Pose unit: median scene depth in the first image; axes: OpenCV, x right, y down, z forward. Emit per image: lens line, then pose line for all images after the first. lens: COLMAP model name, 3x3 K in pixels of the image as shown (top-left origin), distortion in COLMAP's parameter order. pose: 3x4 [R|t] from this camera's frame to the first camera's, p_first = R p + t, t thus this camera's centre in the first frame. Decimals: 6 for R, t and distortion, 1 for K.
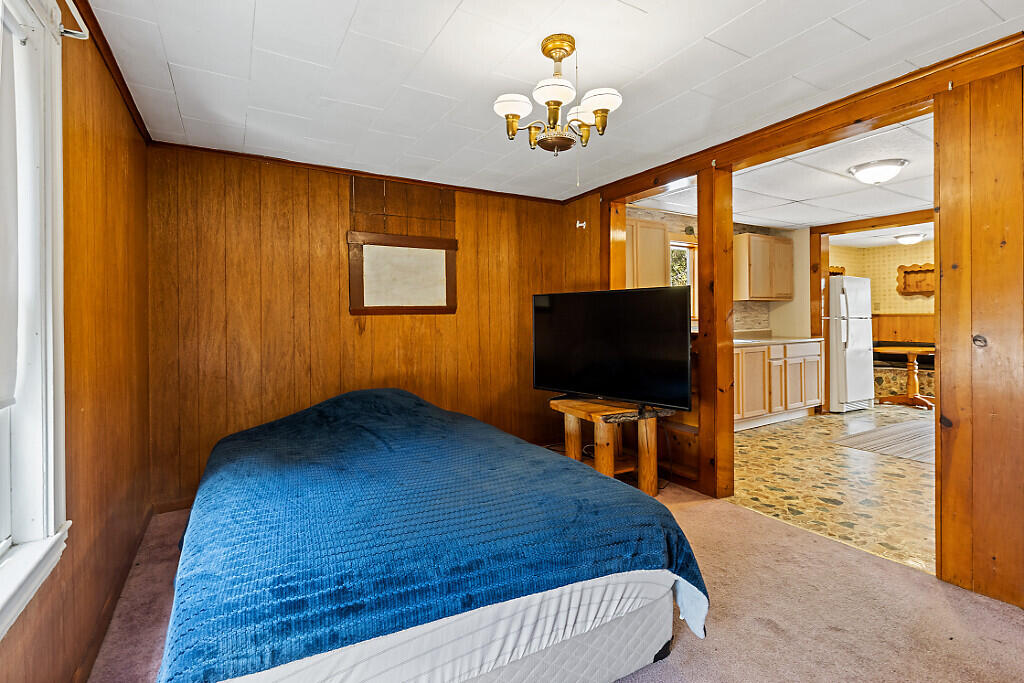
lens RADIAL K [[478.4, 0, 505.5], [0, 478.4, 326.4], [0, 0, 1]] dist [0.012019, -0.005223]
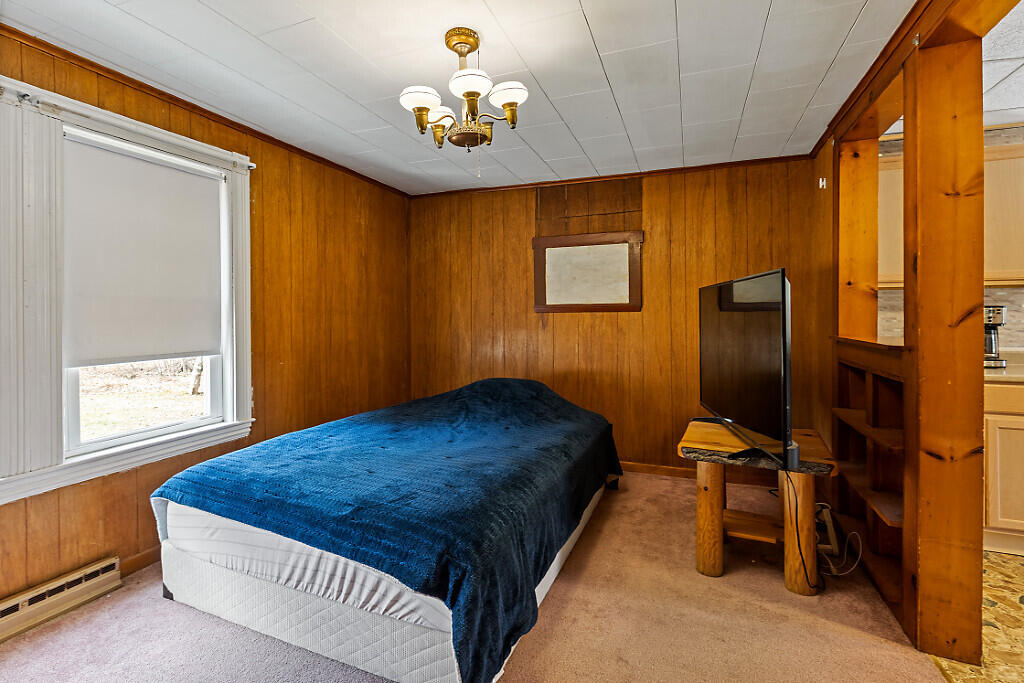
lens RADIAL K [[466.8, 0, 487.8], [0, 466.8, 328.7], [0, 0, 1]] dist [0.004114, -0.002819]
pose [[0.611537, 0.032899, -0.790532, 0.398548], [-0.022319, 0.999455, 0.024329, -0.008052], [0.790901, 0.002766, 0.611938, 0.203099]]
